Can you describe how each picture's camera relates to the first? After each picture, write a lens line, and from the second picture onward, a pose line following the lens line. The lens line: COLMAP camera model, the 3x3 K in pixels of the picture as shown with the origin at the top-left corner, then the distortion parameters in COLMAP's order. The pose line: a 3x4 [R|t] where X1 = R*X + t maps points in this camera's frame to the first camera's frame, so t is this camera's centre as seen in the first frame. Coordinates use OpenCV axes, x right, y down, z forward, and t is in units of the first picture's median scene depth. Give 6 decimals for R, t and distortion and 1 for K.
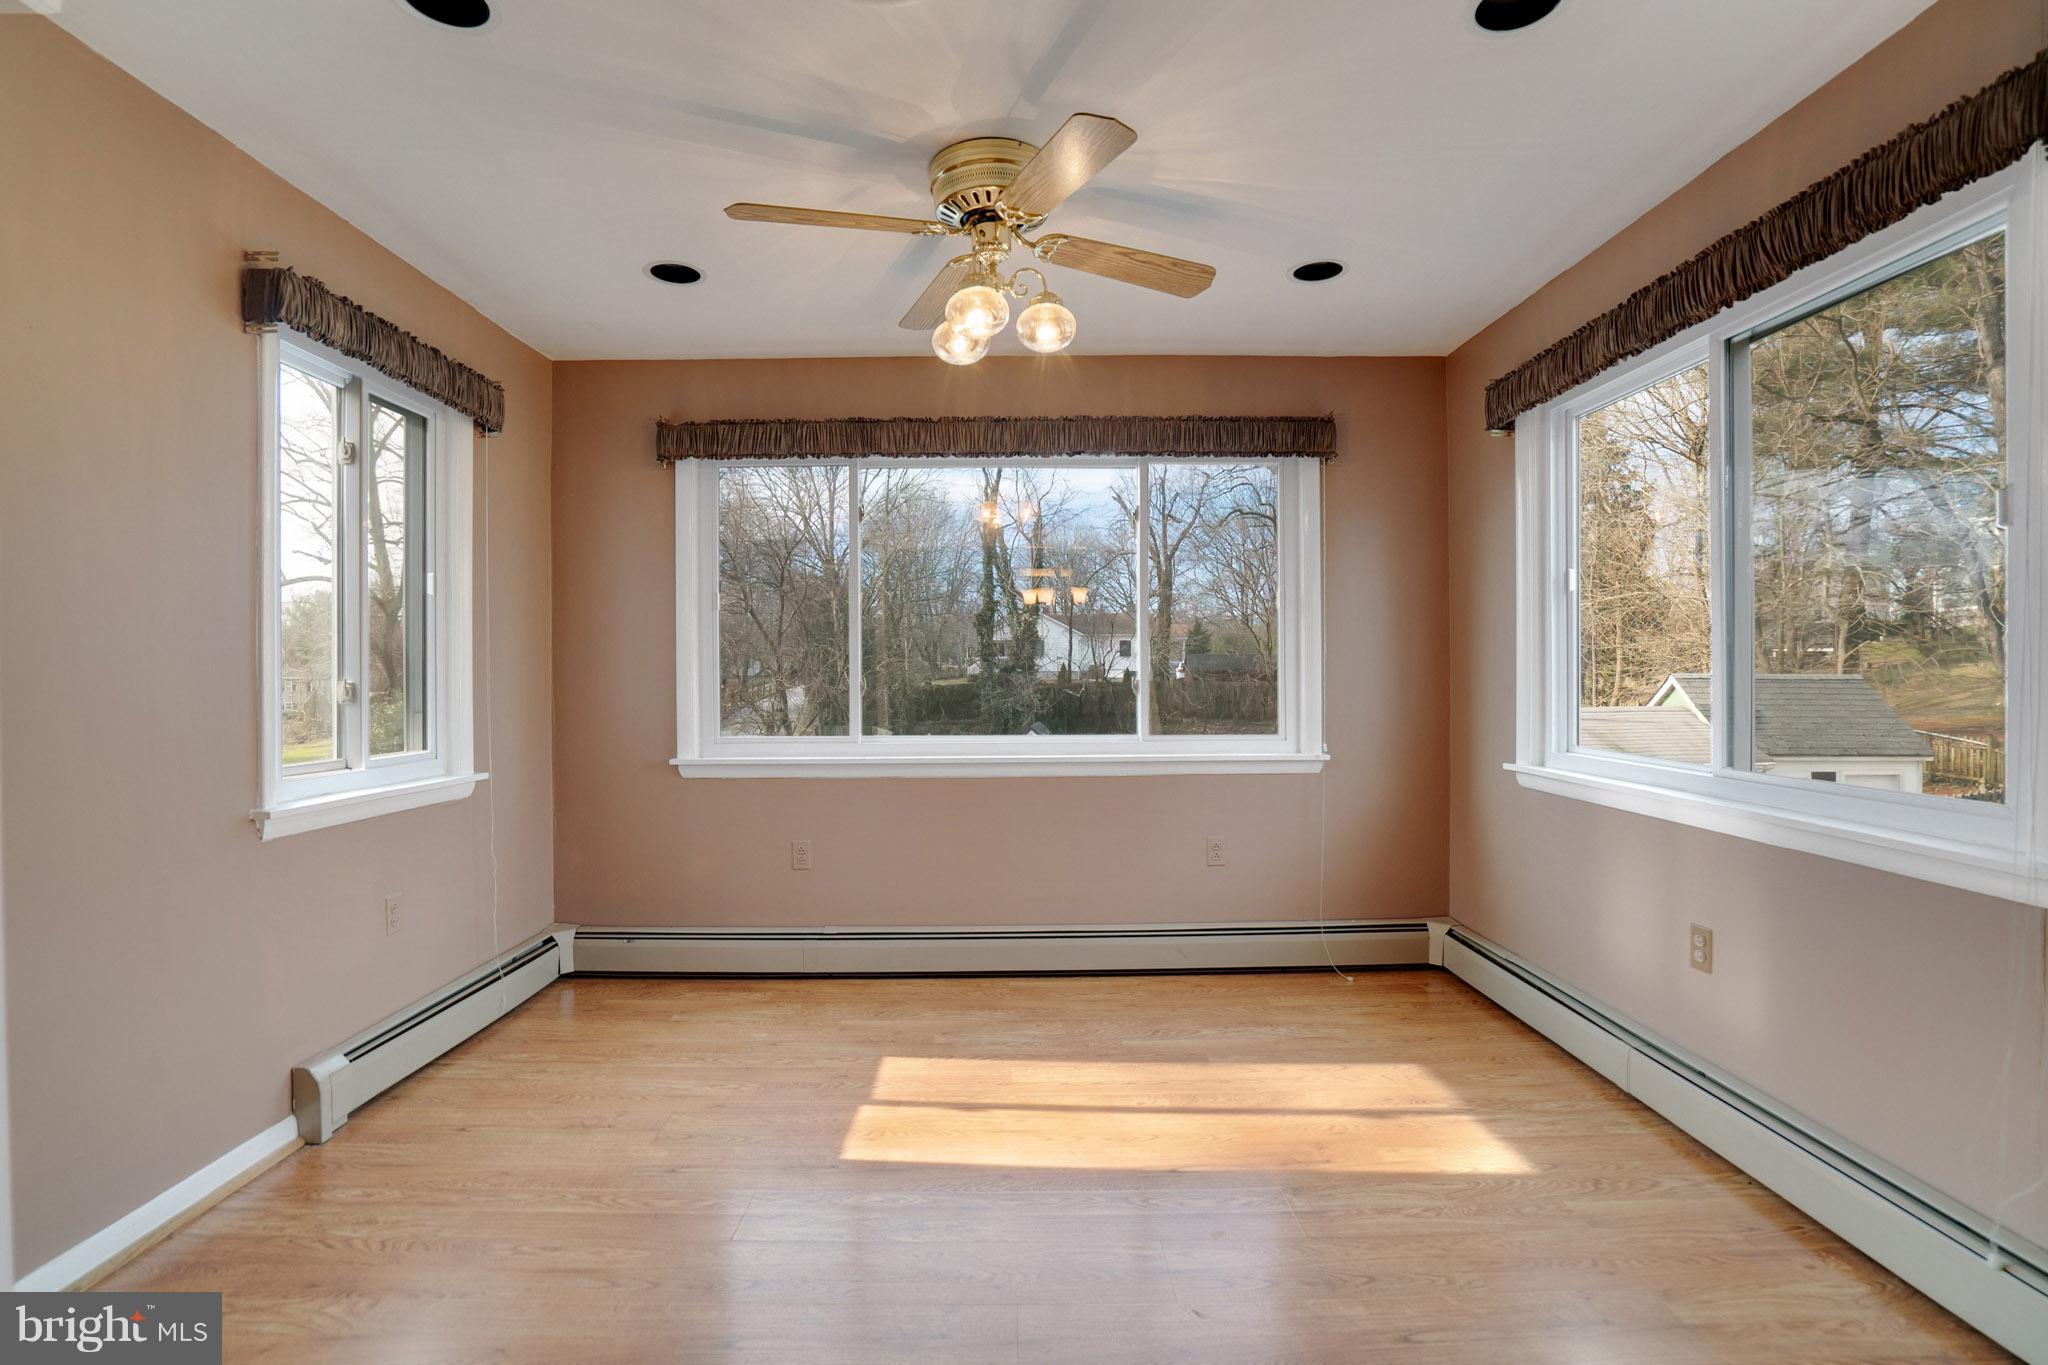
lens RADIAL K [[953.6, 0, 1024.0], [0, 953.6, 682.5], [0, 0, 1]] dist [-0.018751, 0.000116]
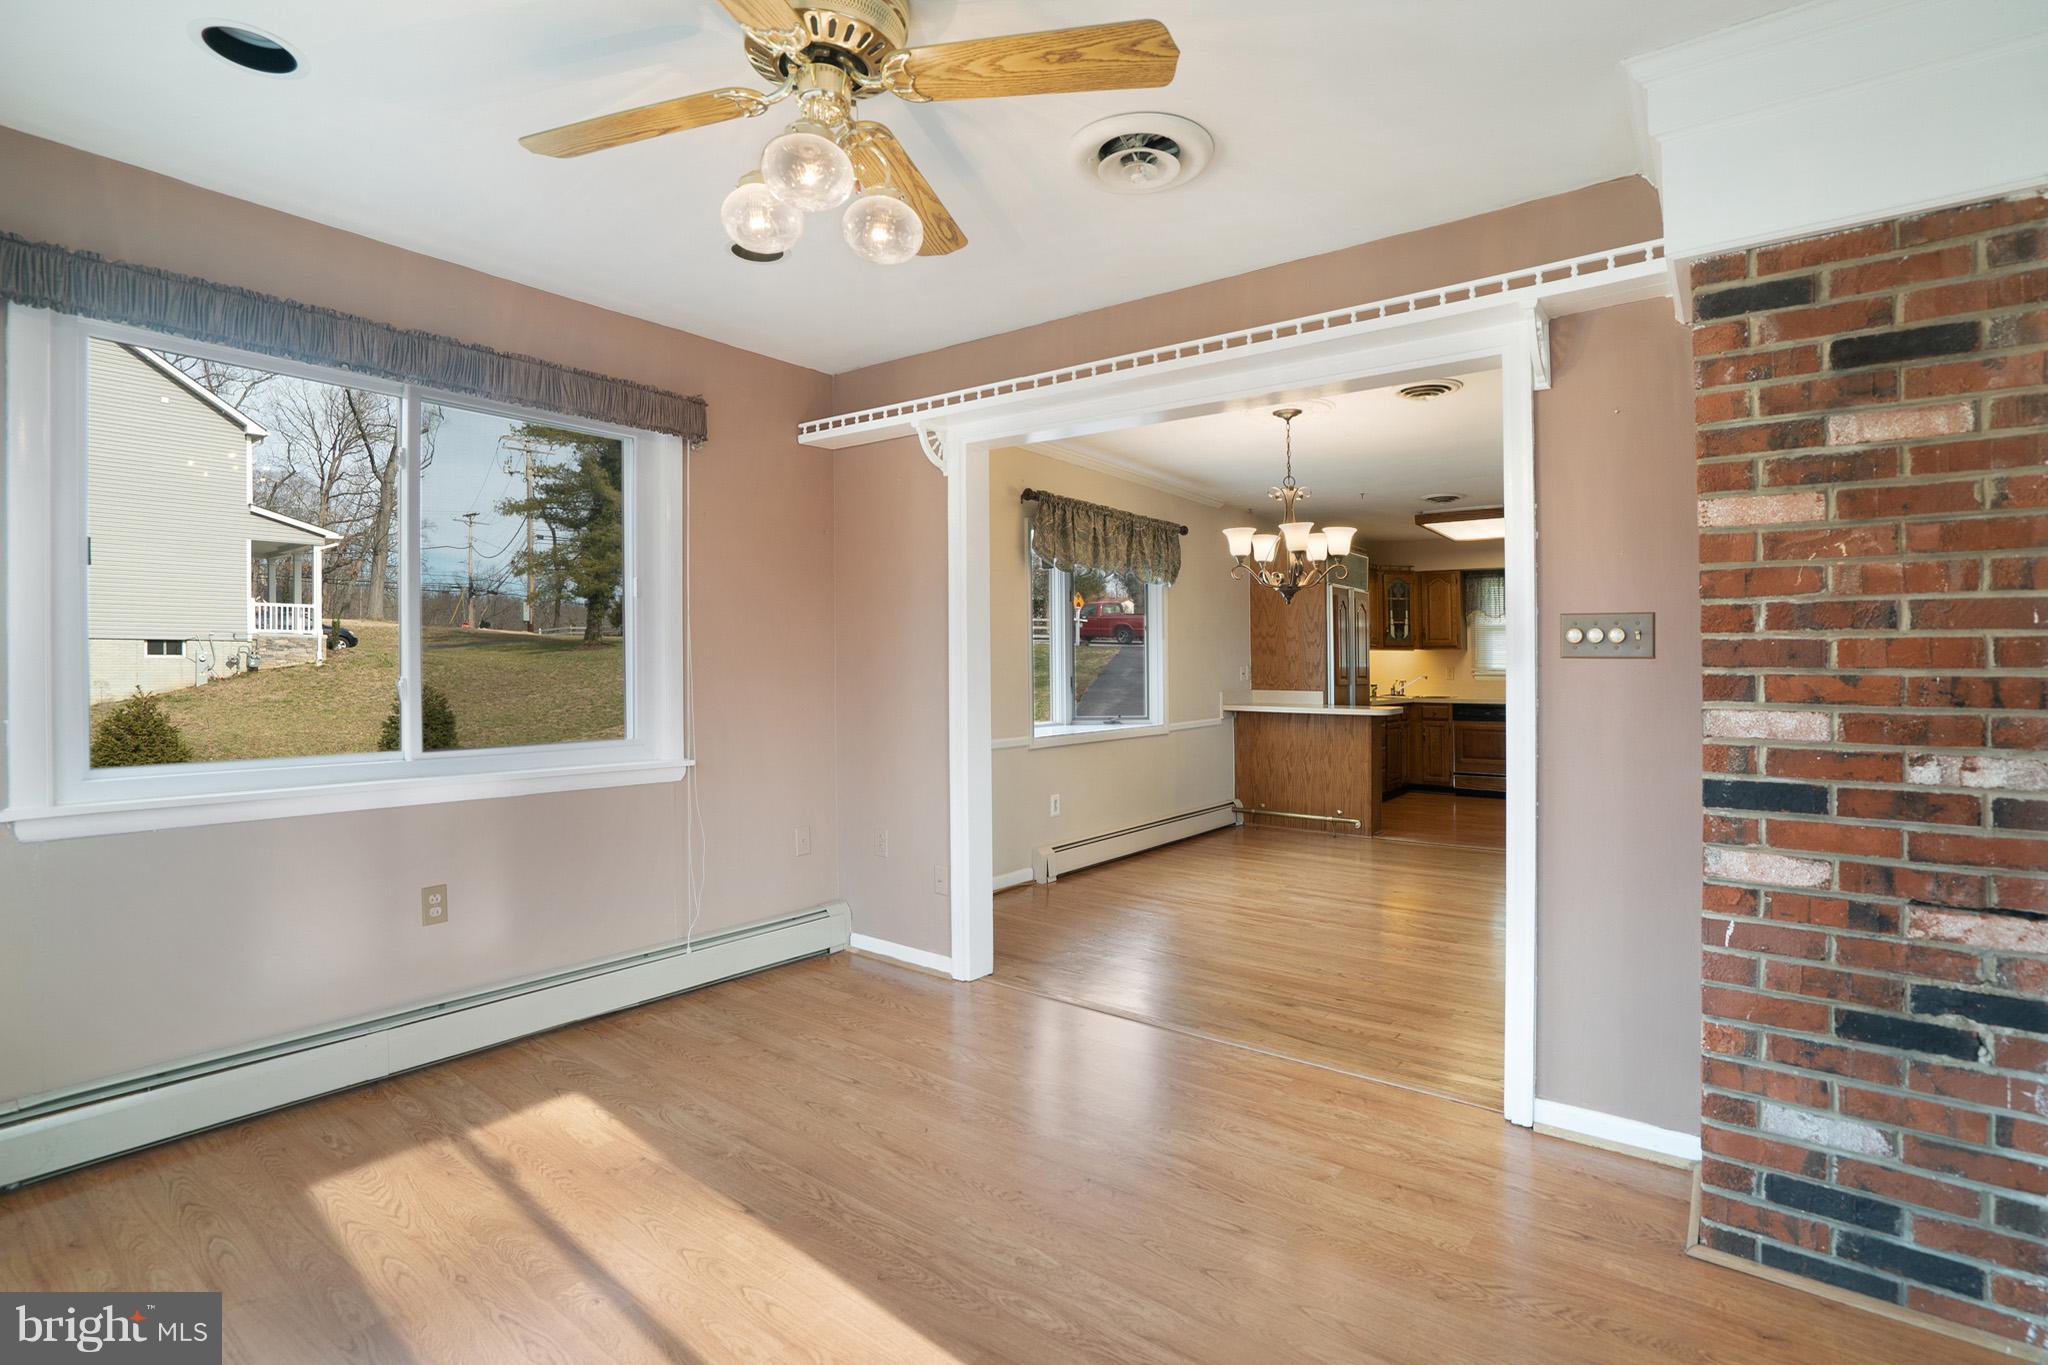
lens RADIAL K [[953.6, 0, 1024.0], [0, 953.6, 682.5], [0, 0, 1]] dist [-0.018751, 0.000116]
pose [[-0.778069, -0.011221, 0.628078, -0.590335], [0.000825, 0.999821, 0.018885, -0.014806], [-0.628178, 0.015212, -0.777921, 1.459279]]
